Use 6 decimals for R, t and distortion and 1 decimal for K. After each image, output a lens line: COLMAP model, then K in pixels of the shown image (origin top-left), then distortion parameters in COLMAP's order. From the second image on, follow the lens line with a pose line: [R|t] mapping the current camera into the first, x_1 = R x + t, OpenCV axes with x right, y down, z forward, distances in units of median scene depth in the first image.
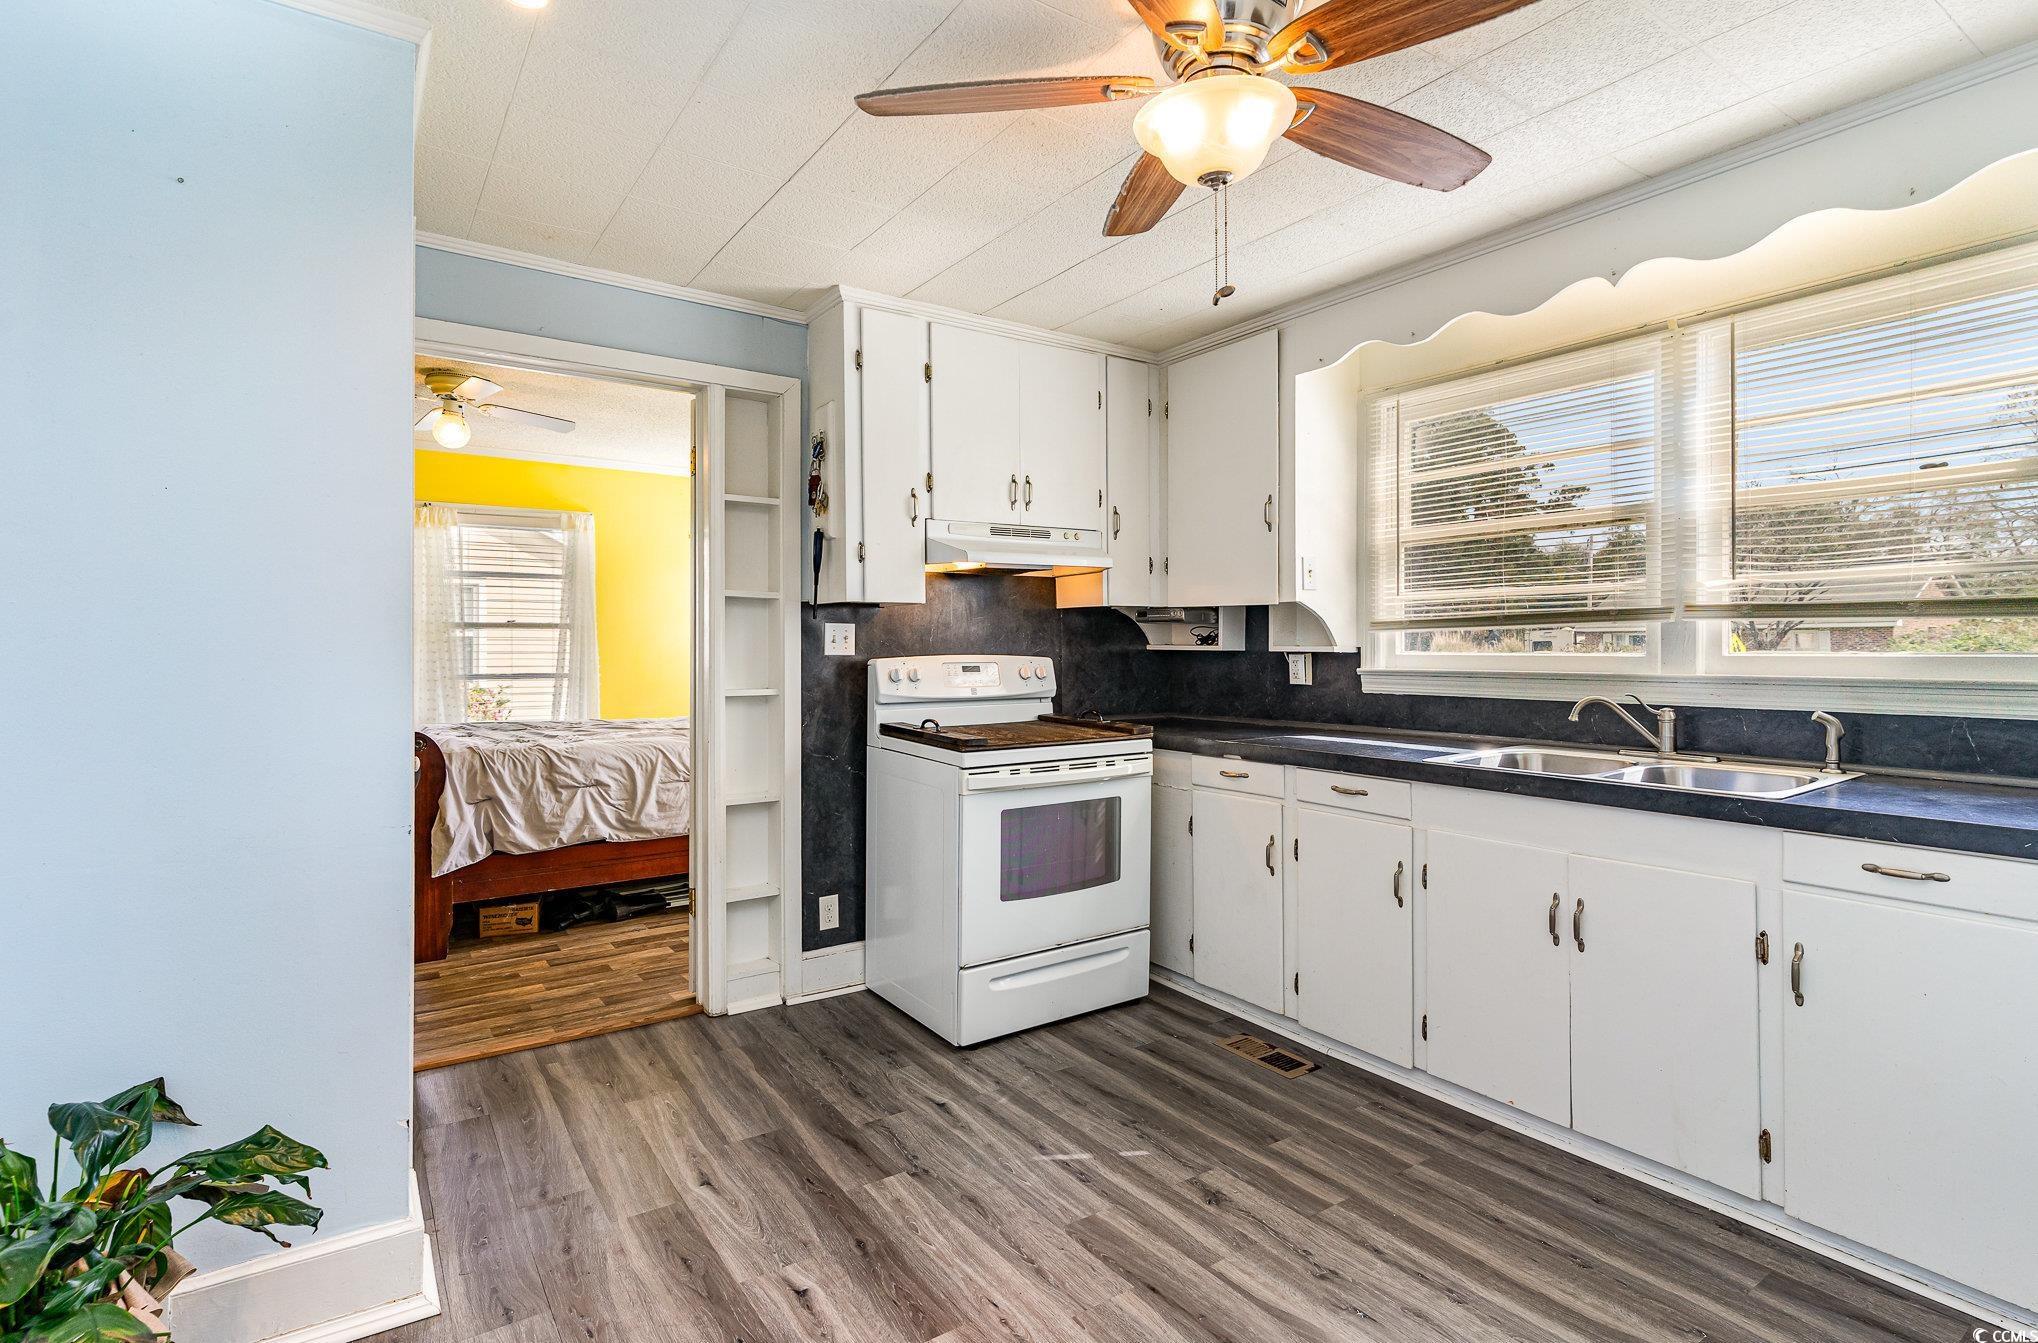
lens RADIAL K [[1008.4, 0, 1027.3], [0, 1008.4, 653.1], [0, 0, 1]] dist [-0.002913, 0.000891]
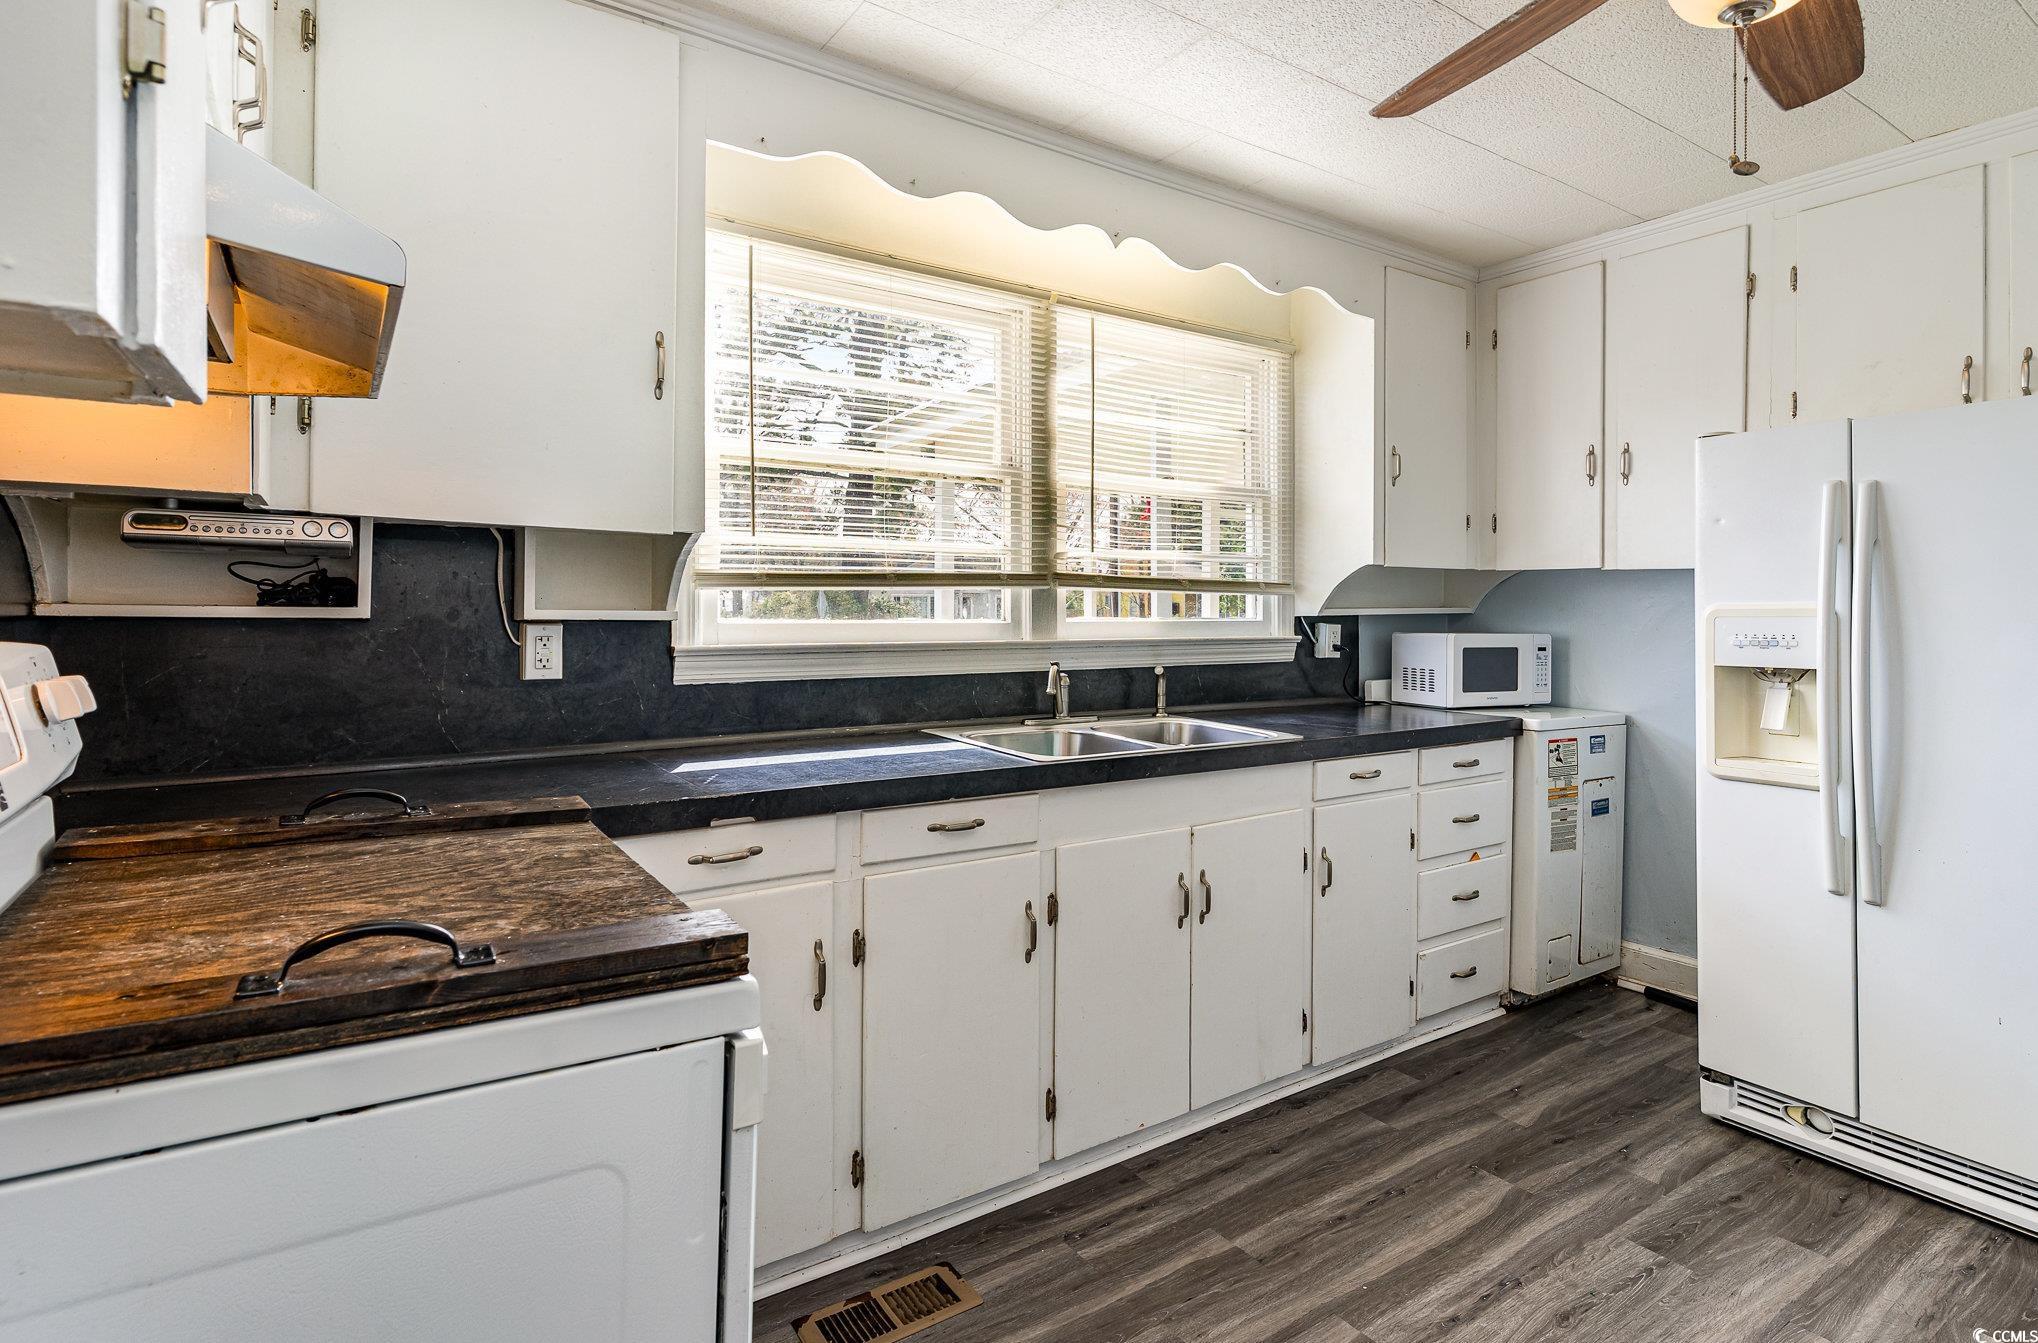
lens RADIAL K [[1008.4, 0, 1054.1], [0, 1008.4, 616.8], [0, 0, 1]] dist [-0.002913, 0.000891]
pose [[0.009544, -0.000828, 0.999954, -0.395463], [0.003145, 0.999995, 0.000798, -0.003674], [-0.999950, 0.003137, 0.009546, 1.031182]]
